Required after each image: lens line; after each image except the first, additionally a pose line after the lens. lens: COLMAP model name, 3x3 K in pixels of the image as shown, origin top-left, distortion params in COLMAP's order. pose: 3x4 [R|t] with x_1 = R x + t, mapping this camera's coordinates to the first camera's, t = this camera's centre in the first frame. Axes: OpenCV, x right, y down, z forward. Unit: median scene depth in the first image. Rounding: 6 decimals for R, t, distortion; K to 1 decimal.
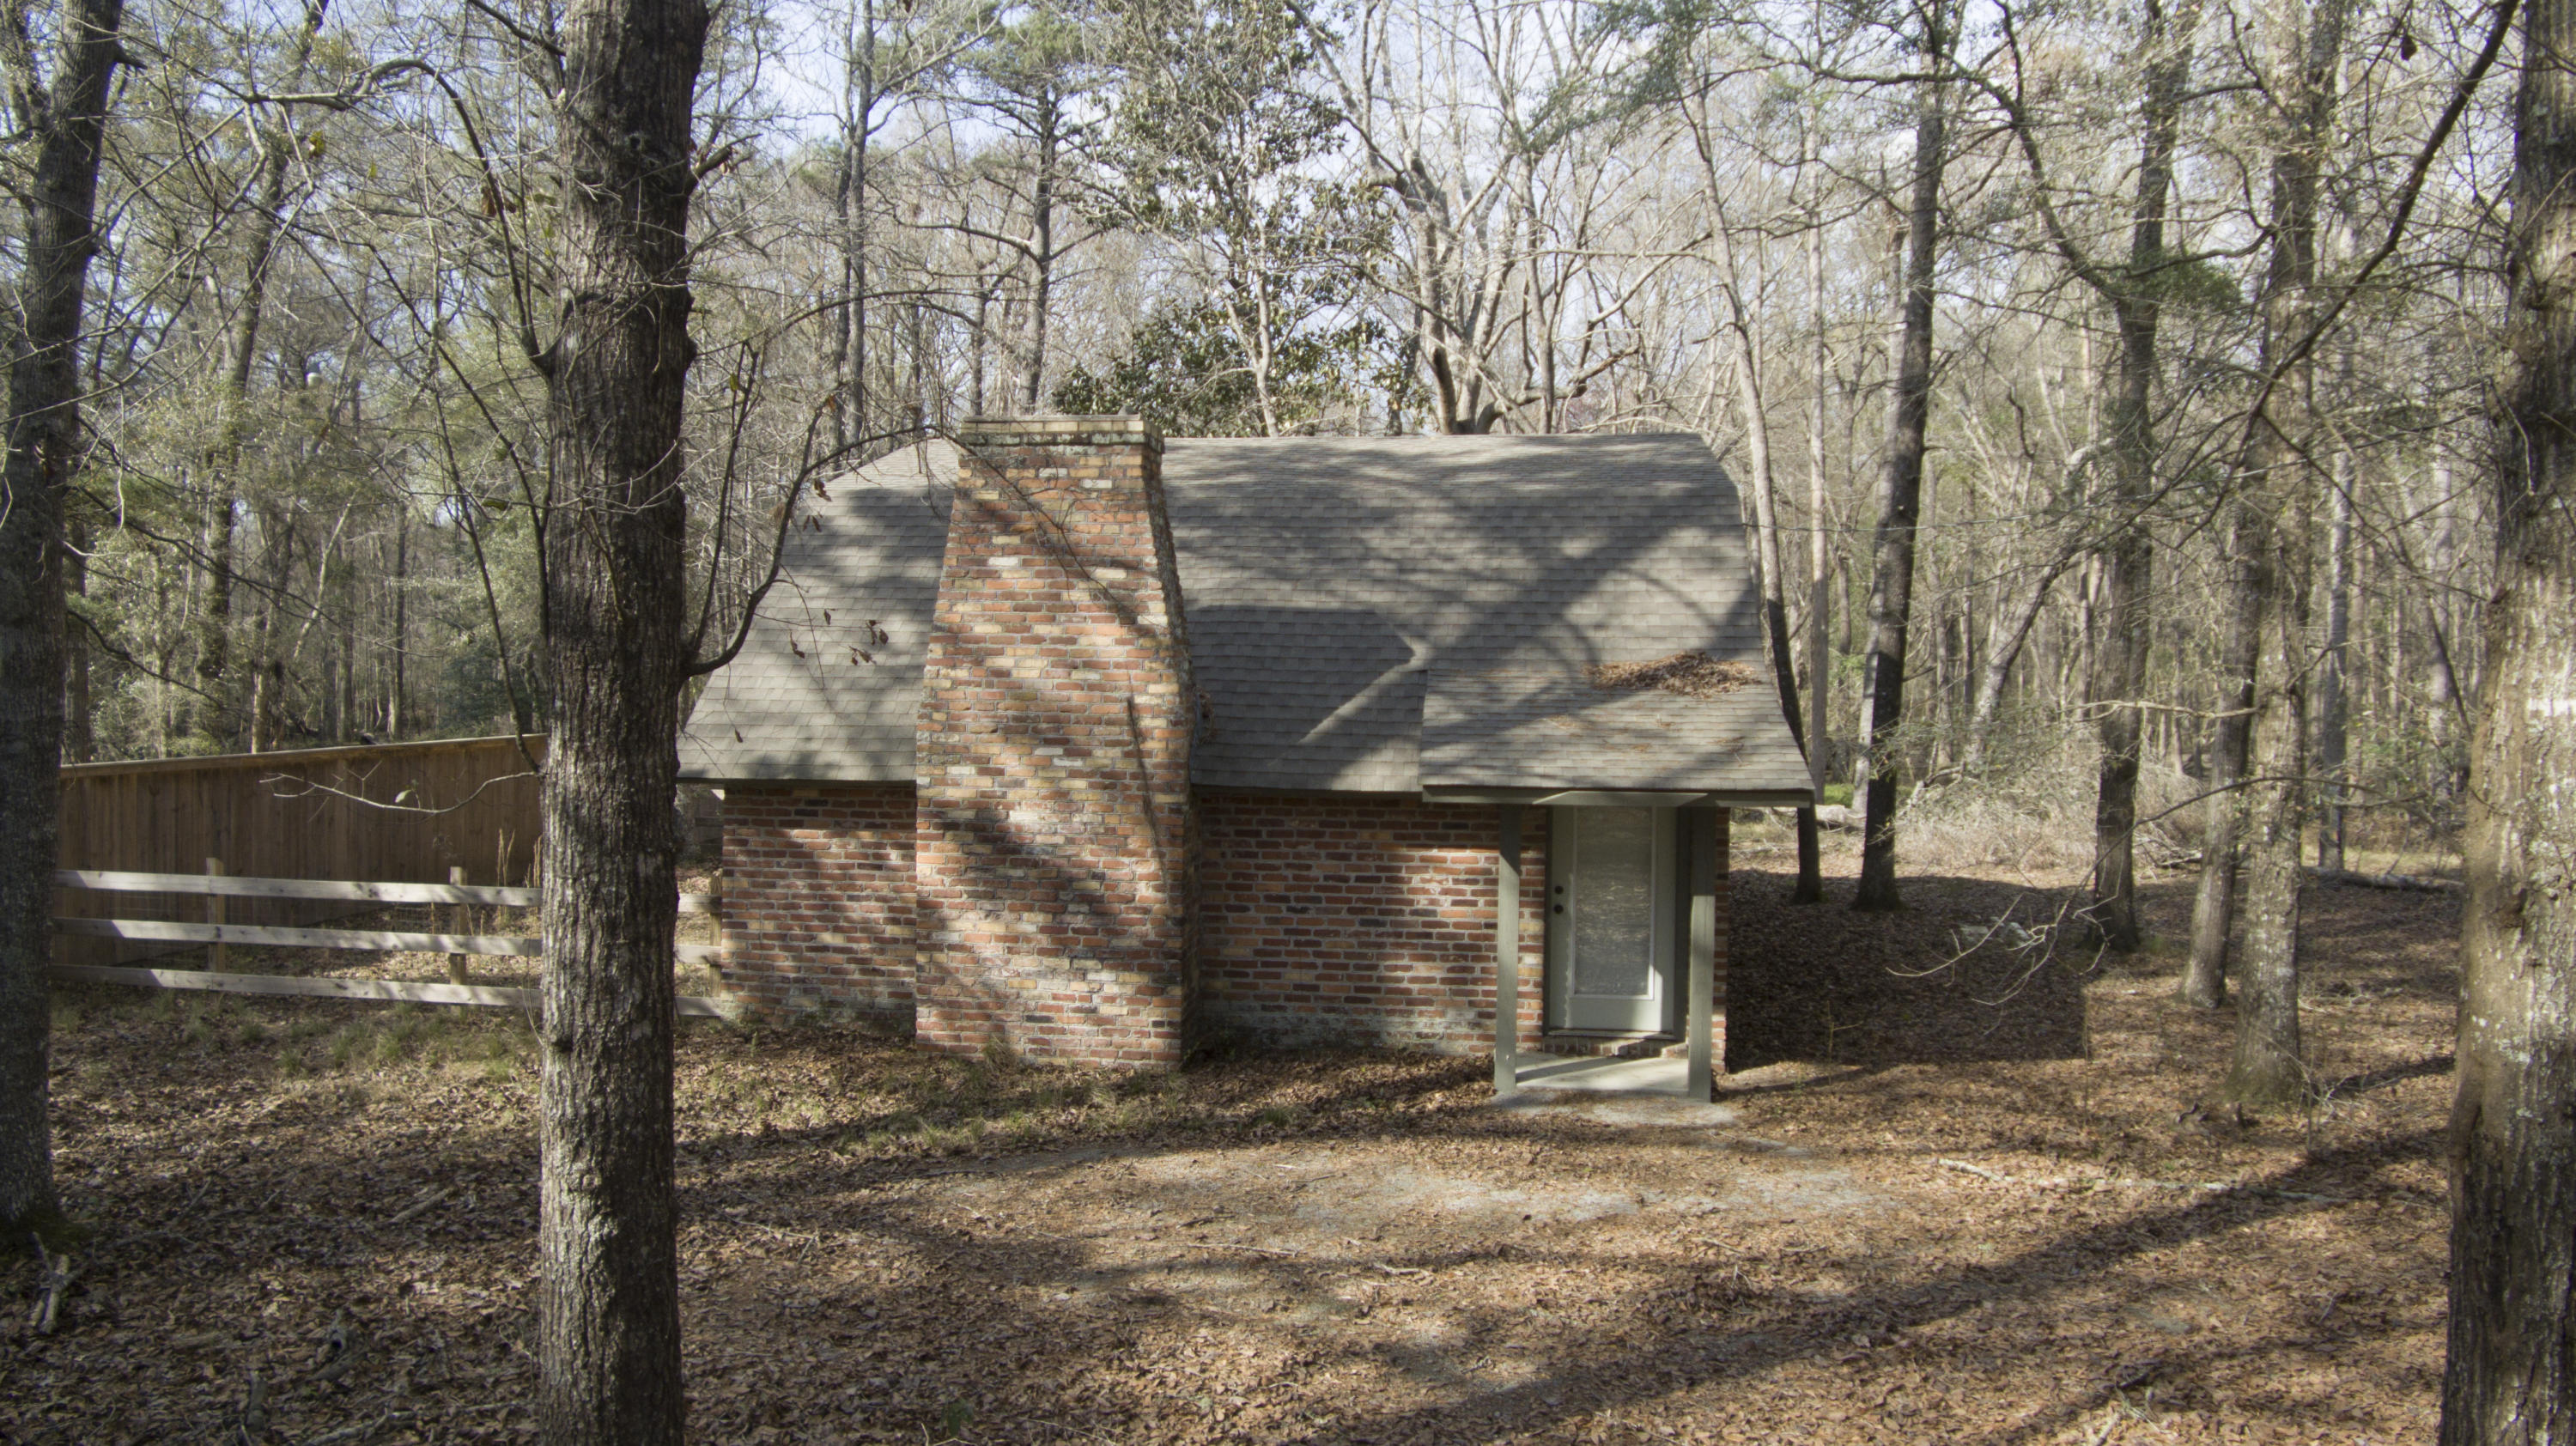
lens RADIAL K [[1757.0, 0, 1280.7], [0, 1757.0, 685.2], [0, 0, 1]] dist [-0.088616, 0.014103]
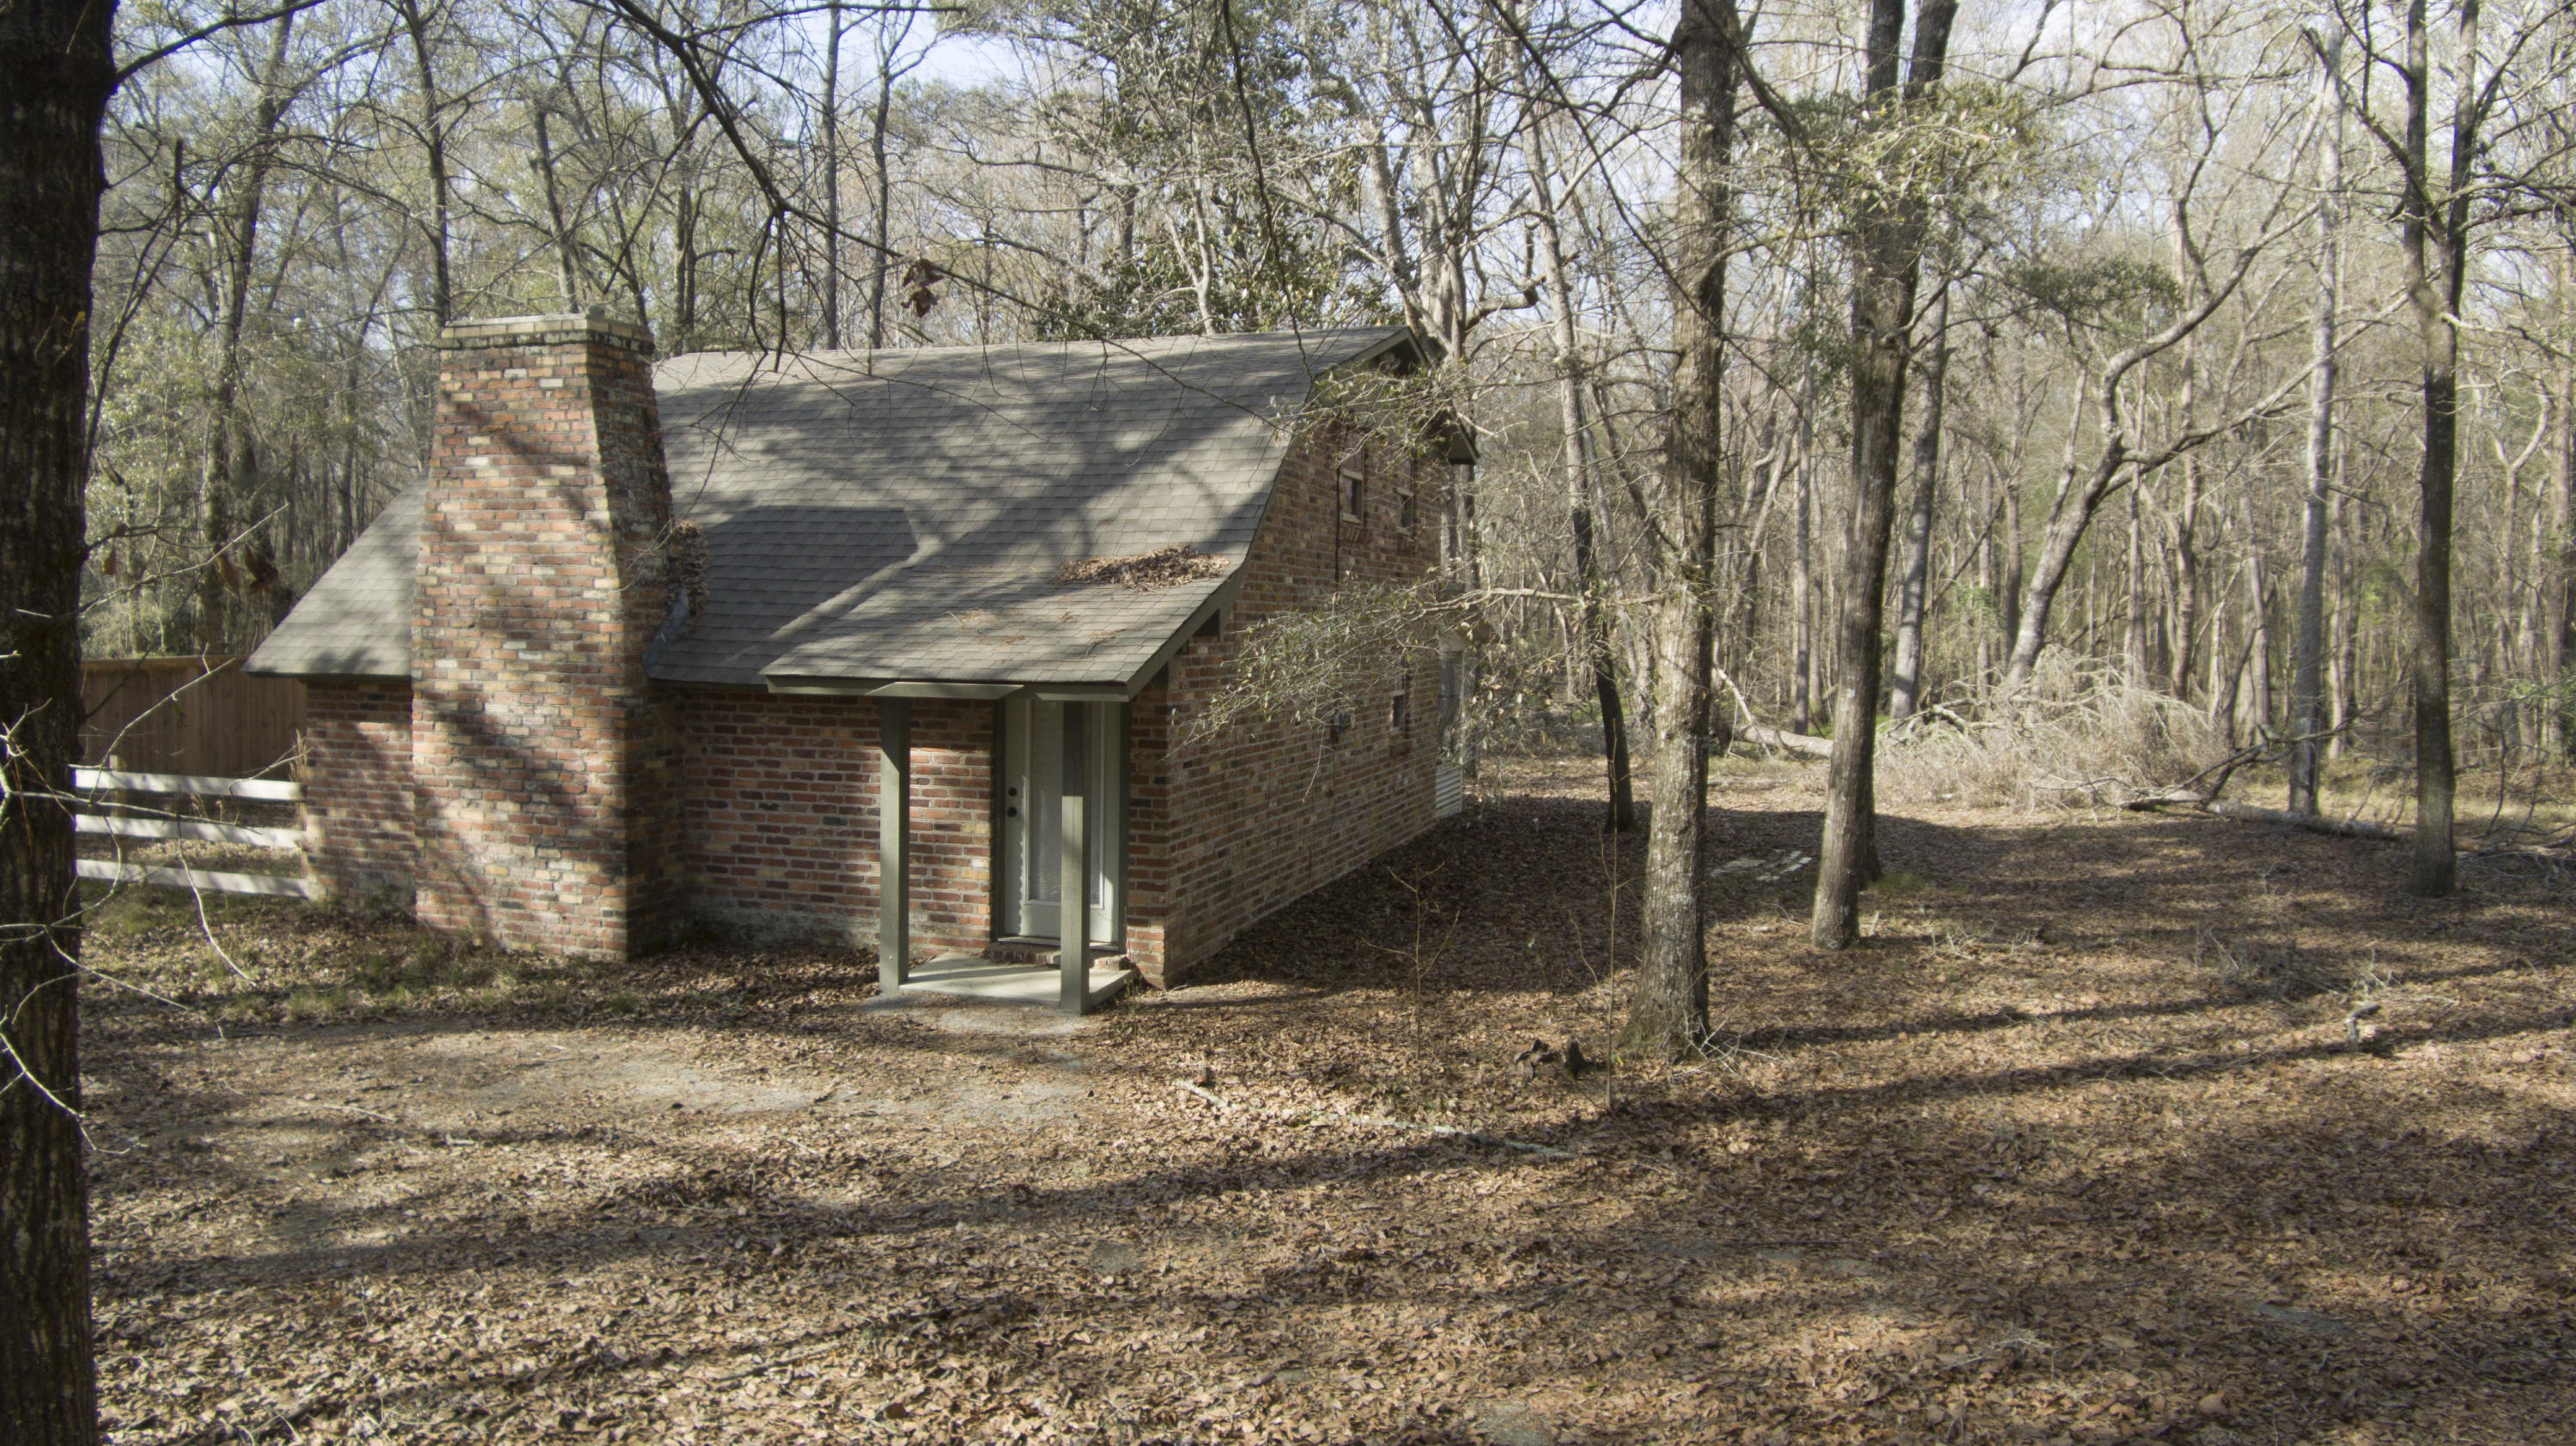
lens RADIAL K [[1757.0, 0, 1280.7], [0, 1757.0, 685.2], [0, 0, 1]] dist [-0.088616, 0.014103]
pose [[0.985182, 0.007434, -0.171349, 0.482417], [-0.002009, 0.999492, 0.031811, 0.027880], [0.171498, -0.030995, 0.984697, 0.079216]]
